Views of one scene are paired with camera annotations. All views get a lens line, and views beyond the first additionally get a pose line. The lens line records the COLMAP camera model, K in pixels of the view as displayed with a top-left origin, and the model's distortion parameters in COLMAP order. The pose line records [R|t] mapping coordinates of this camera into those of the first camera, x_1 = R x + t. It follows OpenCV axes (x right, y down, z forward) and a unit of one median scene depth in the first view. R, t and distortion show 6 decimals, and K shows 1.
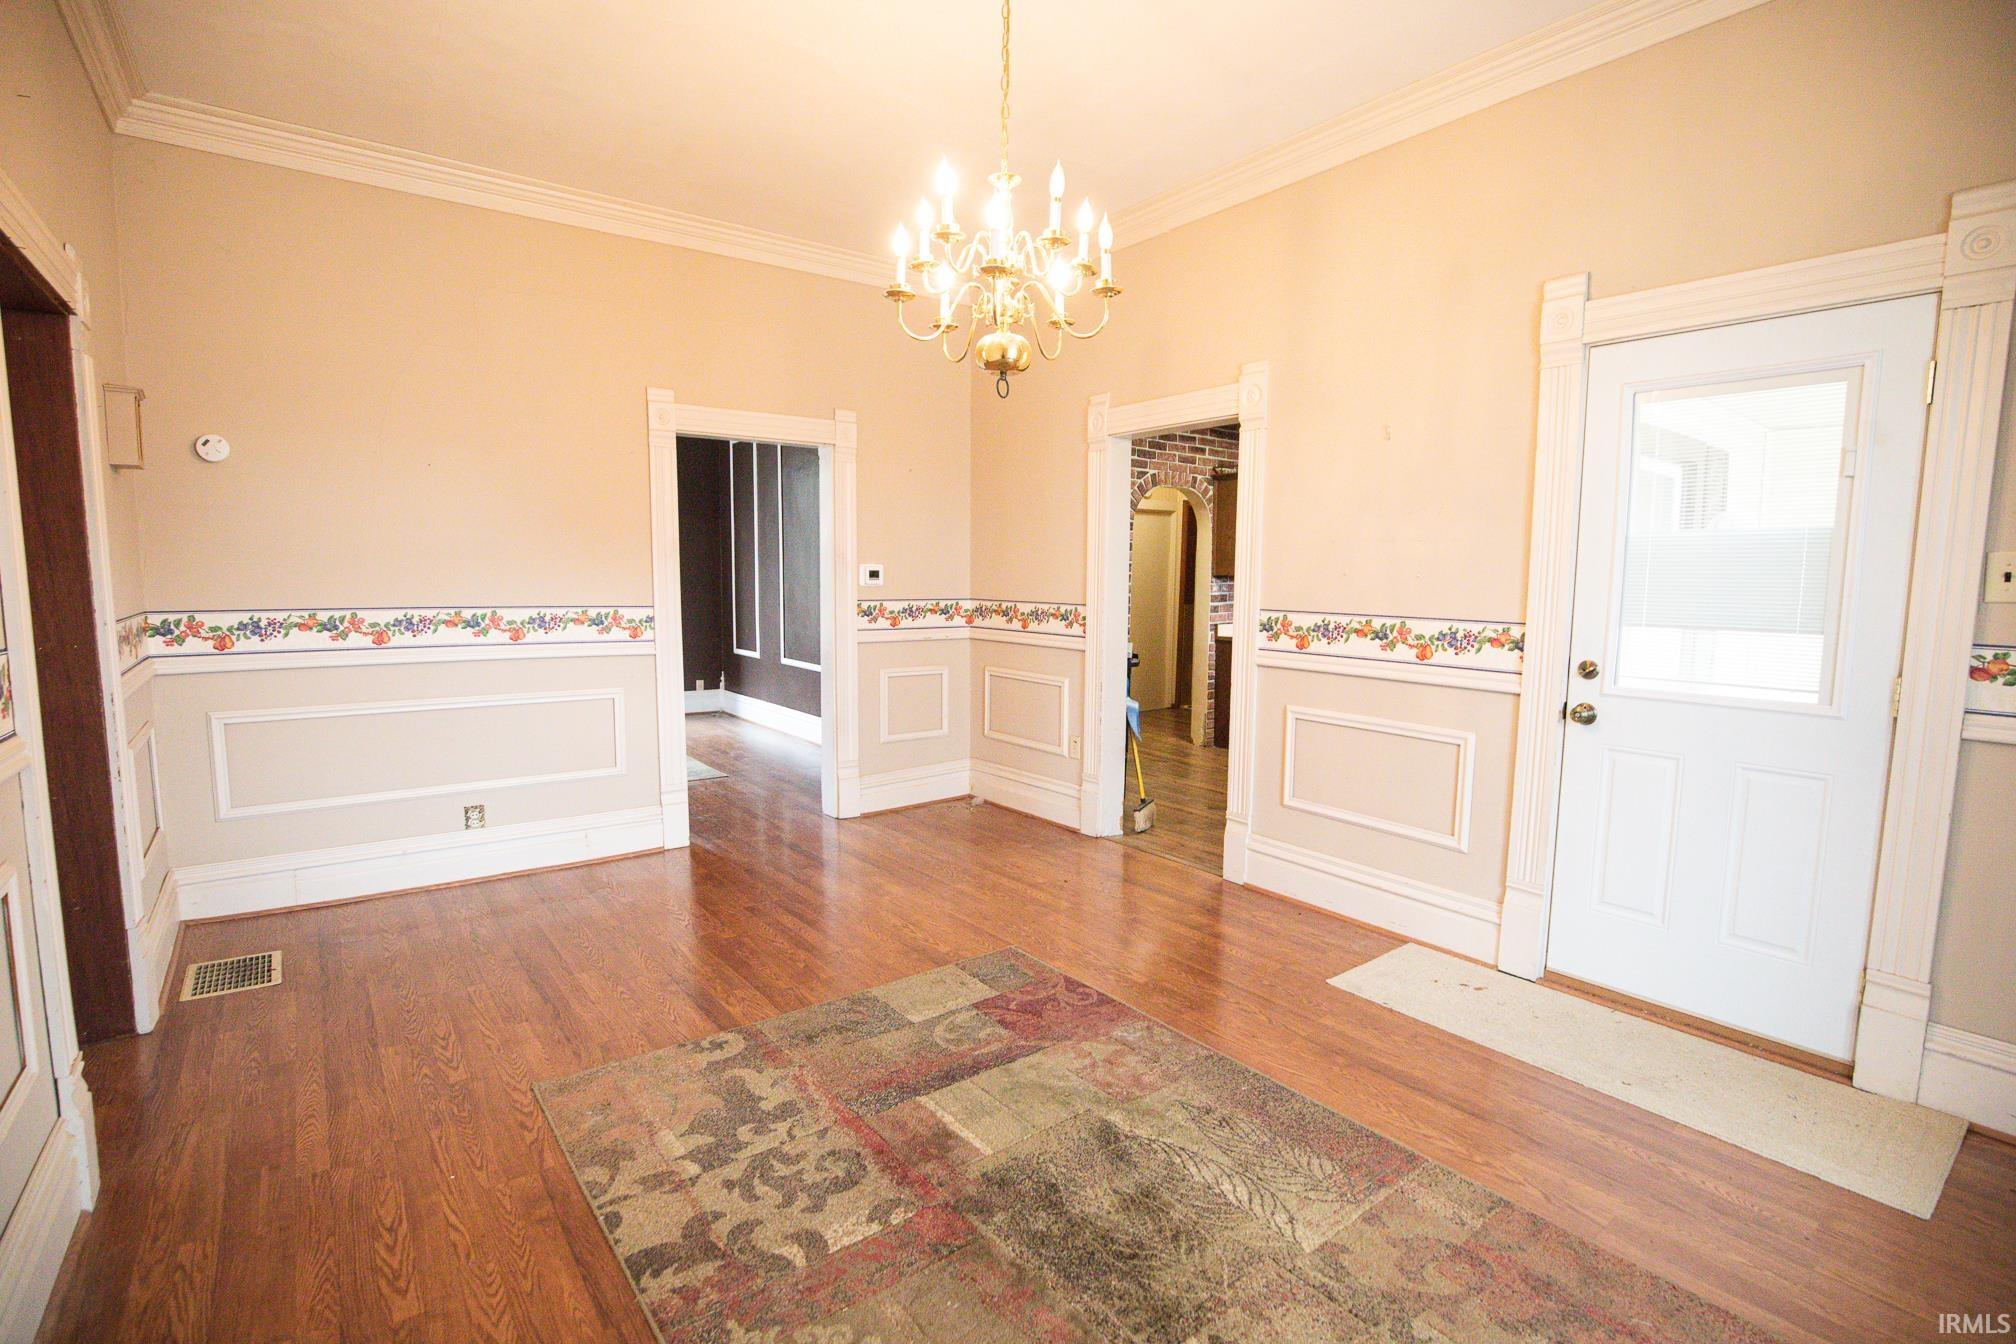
lens RADIAL K [[941.9, 0, 999.0], [0, 941.9, 673.1], [0, 0, 1]] dist [-0.030809, 0.003956]
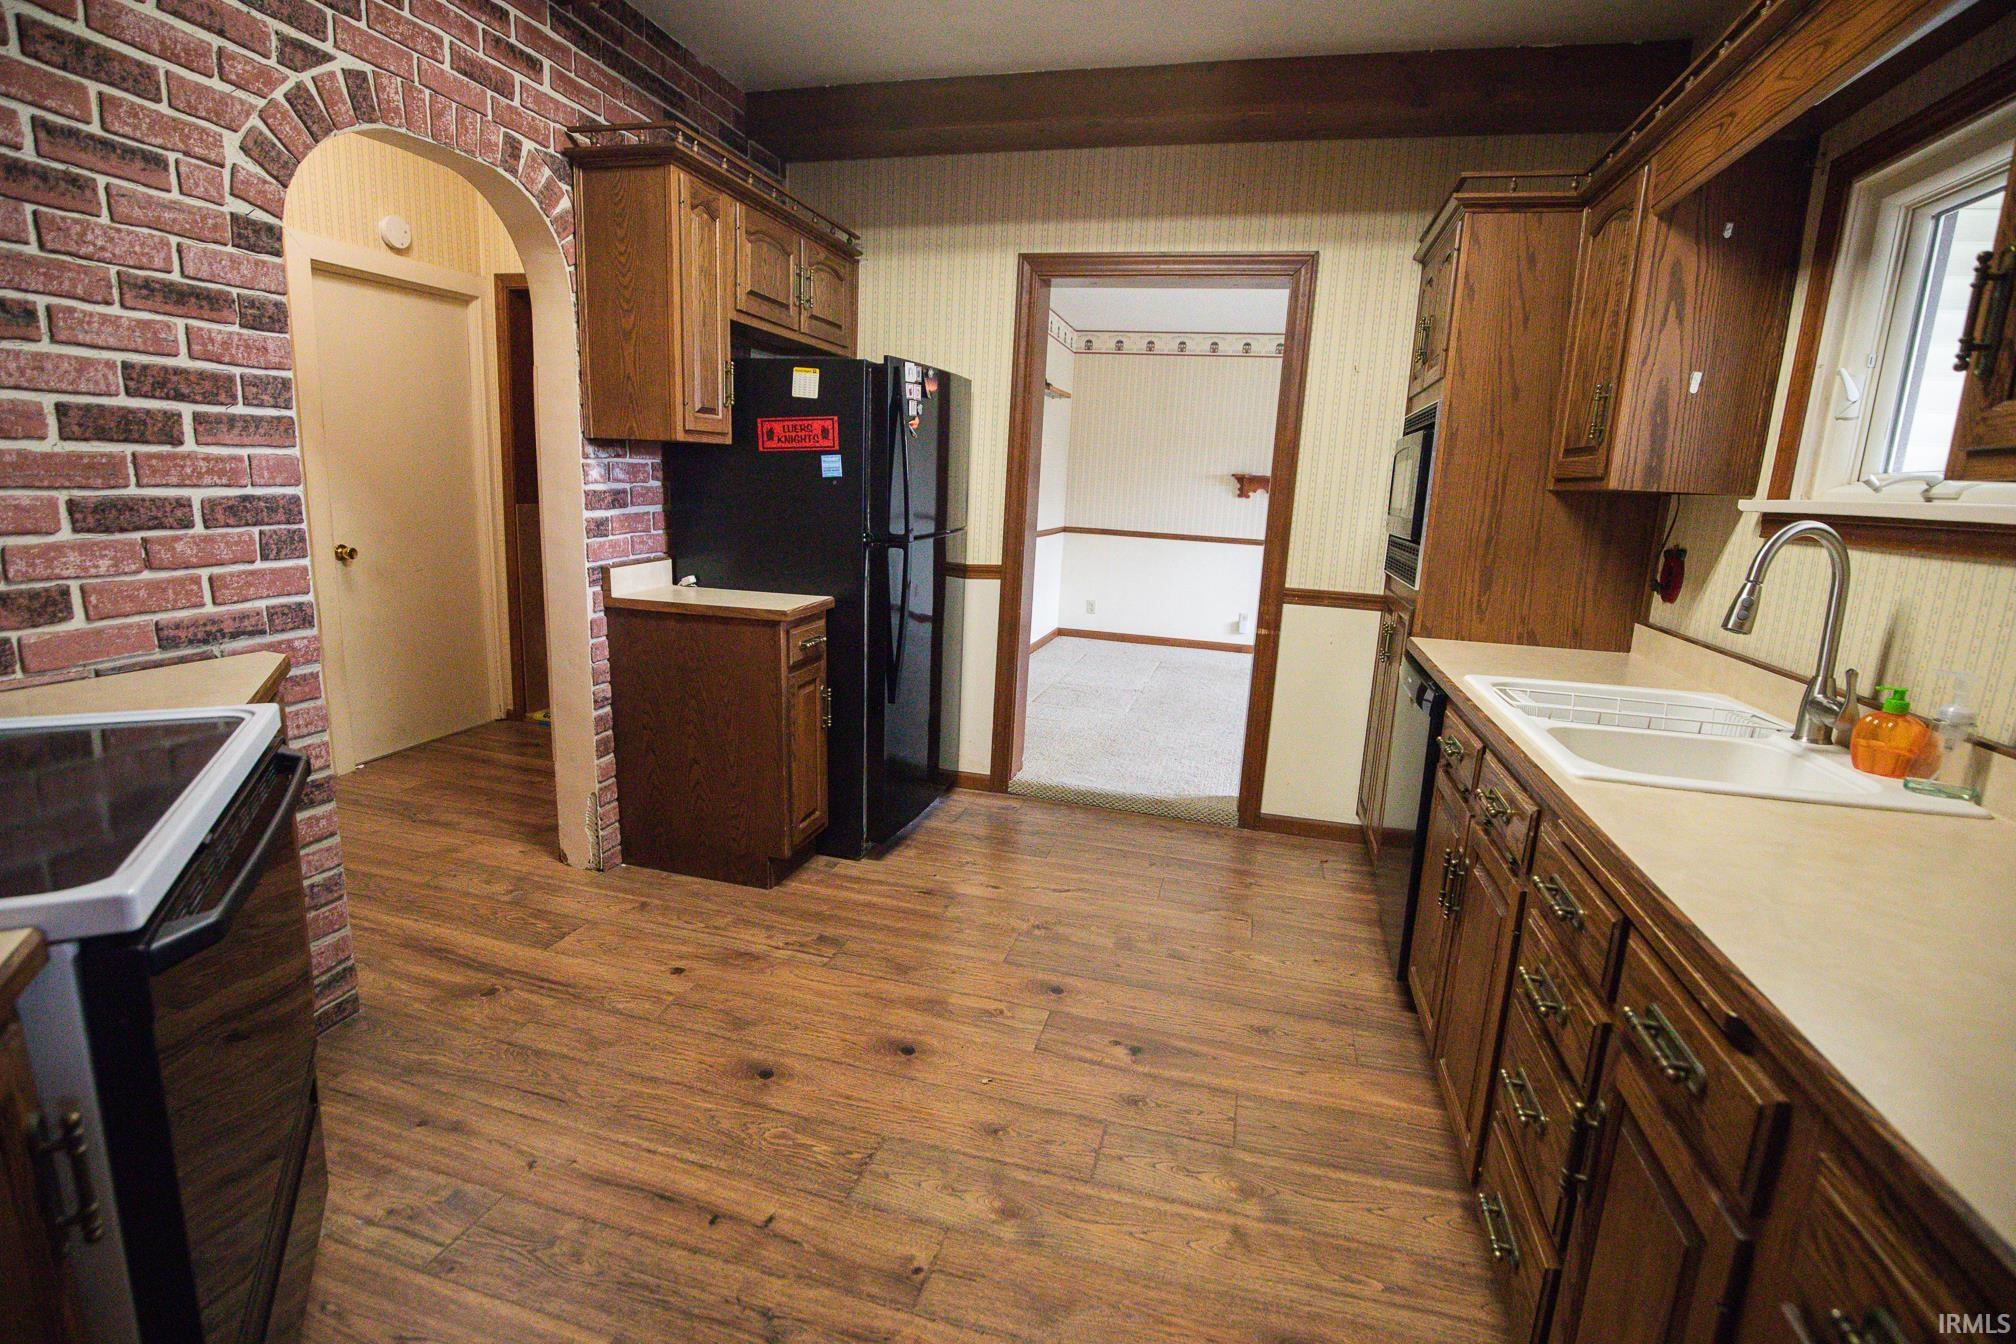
lens RADIAL K [[941.9, 0, 1014.4], [0, 941.9, 675.1], [0, 0, 1]] dist [-0.030809, 0.003956]
pose [[0.785041, -0.100179, 0.611289, 0.399181], [0.023148, 0.990891, 0.132661, -0.178896], [-0.619011, -0.089994, 0.780209, 1.912848]]
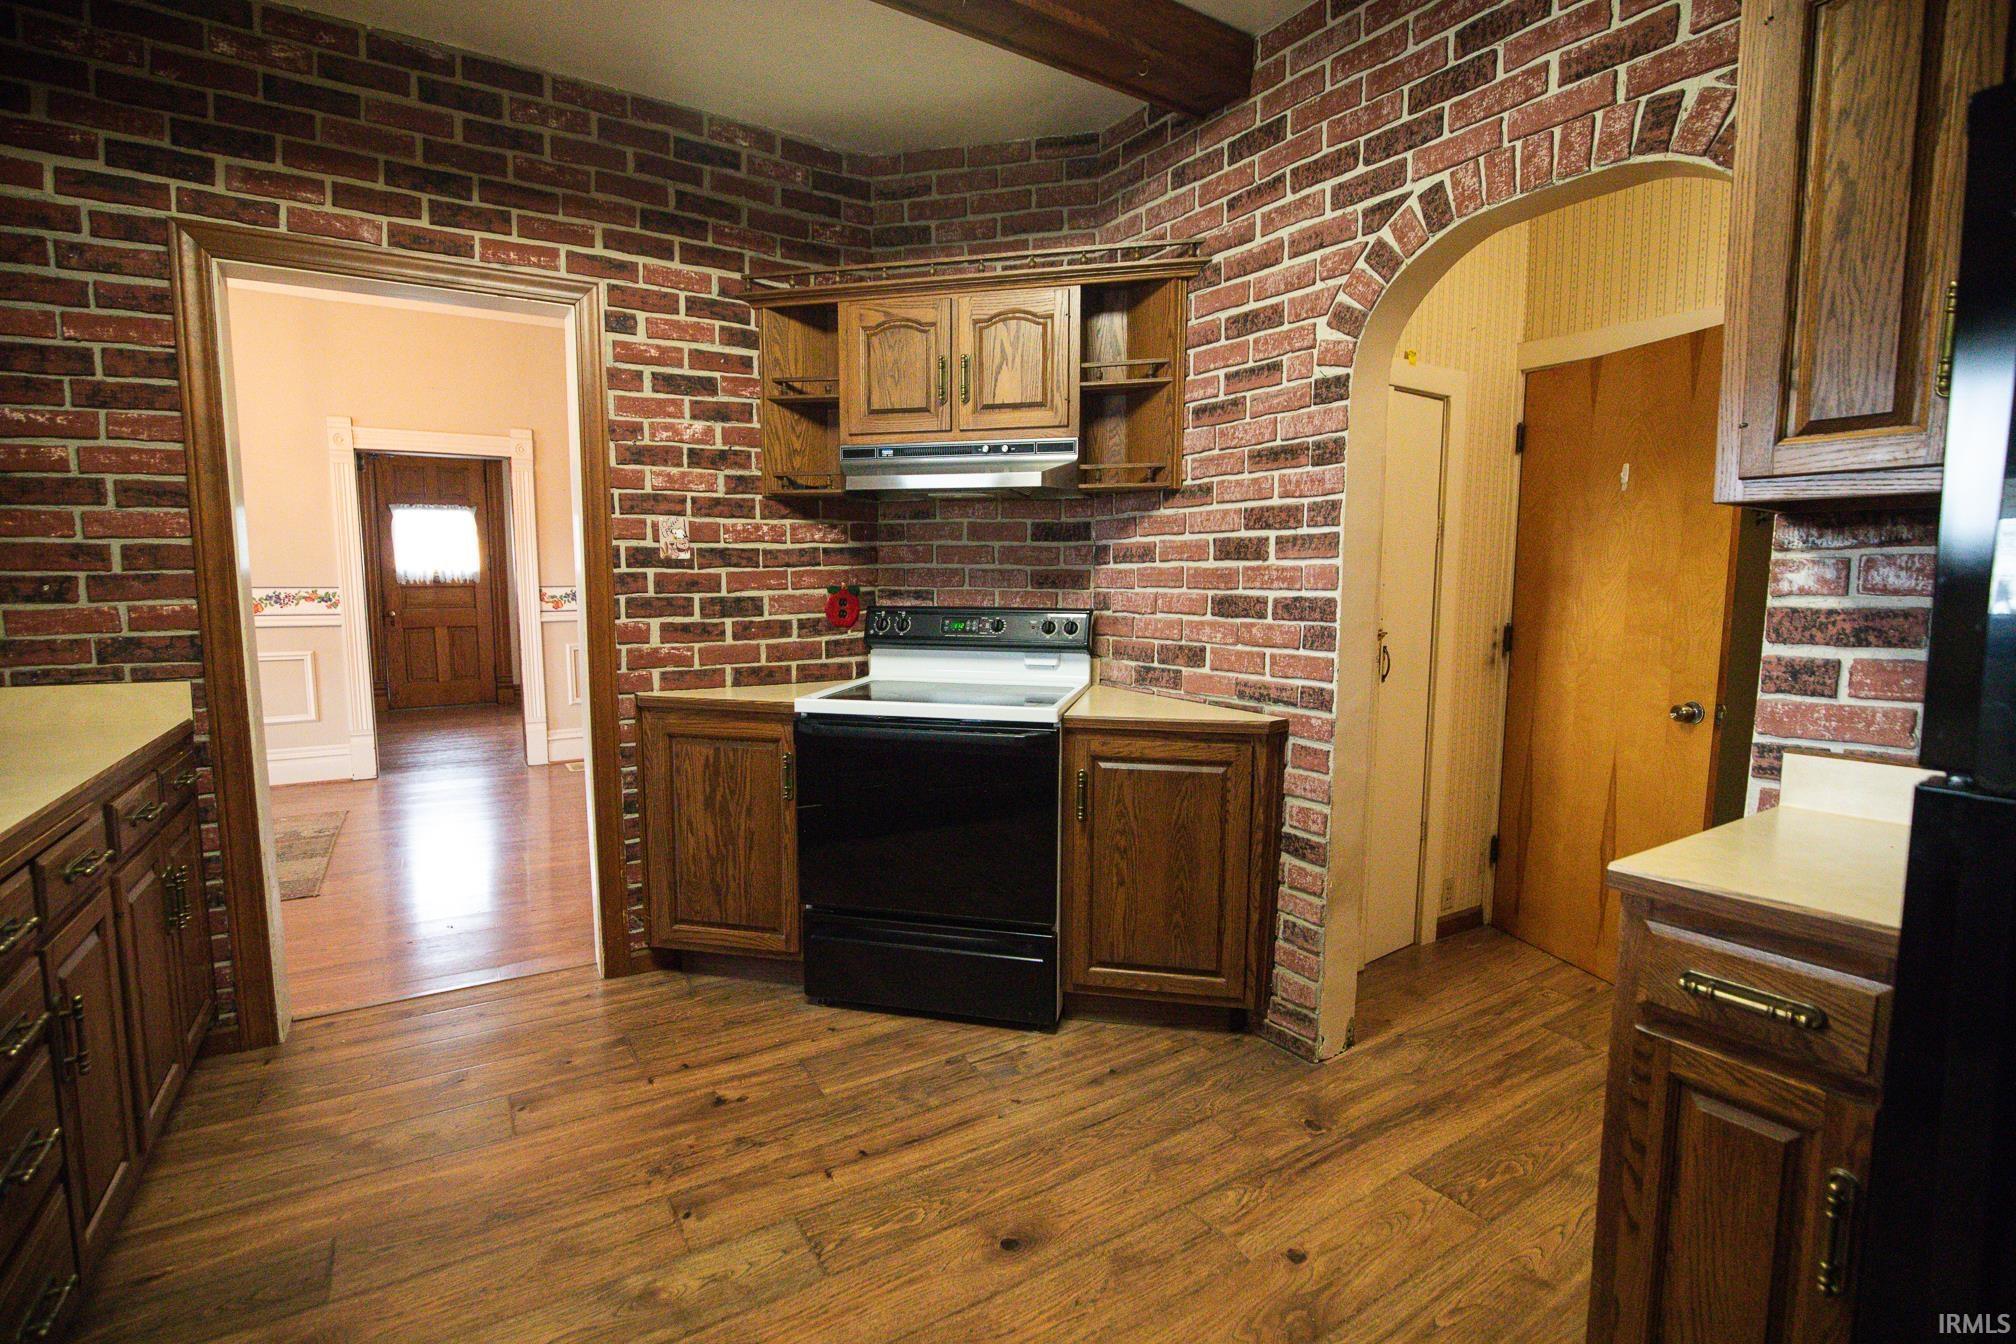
lens RADIAL K [[941.9, 0, 1010.8], [0, 941.9, 672.7], [0, 0, 1]] dist [-0.030809, 0.003956]
pose [[-0.083987, 0.092777, -0.992138, 1.452251], [-0.104579, 0.989337, 0.101368, -0.231776], [0.990964, 0.112271, -0.073388, 2.738127]]
